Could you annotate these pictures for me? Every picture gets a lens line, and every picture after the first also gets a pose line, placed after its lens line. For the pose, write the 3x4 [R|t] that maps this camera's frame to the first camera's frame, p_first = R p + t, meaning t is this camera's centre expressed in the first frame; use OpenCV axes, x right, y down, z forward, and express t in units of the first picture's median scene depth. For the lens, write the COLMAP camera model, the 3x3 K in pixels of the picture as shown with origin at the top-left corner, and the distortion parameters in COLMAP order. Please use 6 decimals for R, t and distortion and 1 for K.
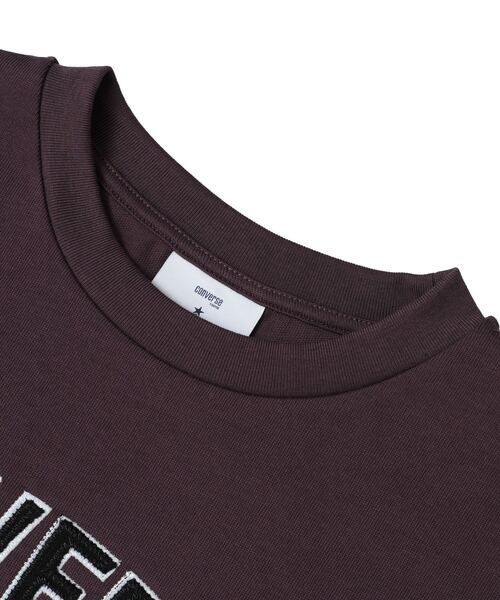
lens RADIAL K [[1243.8, 0, 250.5], [0, 1243.8, 300.3], [0, 0, 1]] dist [0.034069, 0.000000]
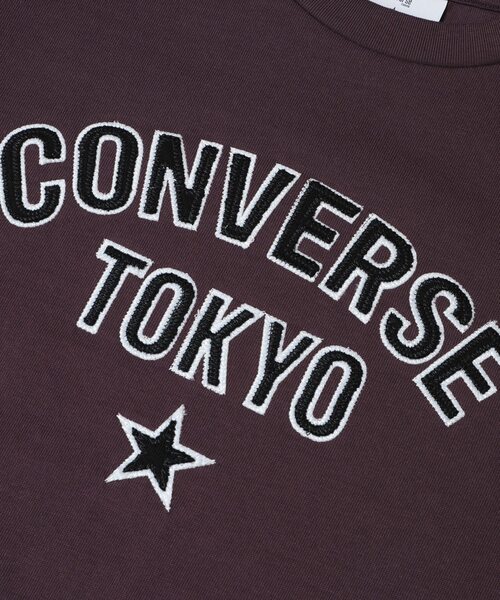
lens RADIAL K [[1243.8, 0, 249.5], [0, 1243.8, 299.7], [0, 0, 1]] dist [0.034069, 0.000000]
pose [[0.992842, -0.119387, -0.003288, -0.221845], [0.119413, 0.992804, 0.008980, 0.275125], [0.002192, -0.009308, 0.999954, -0.231870]]
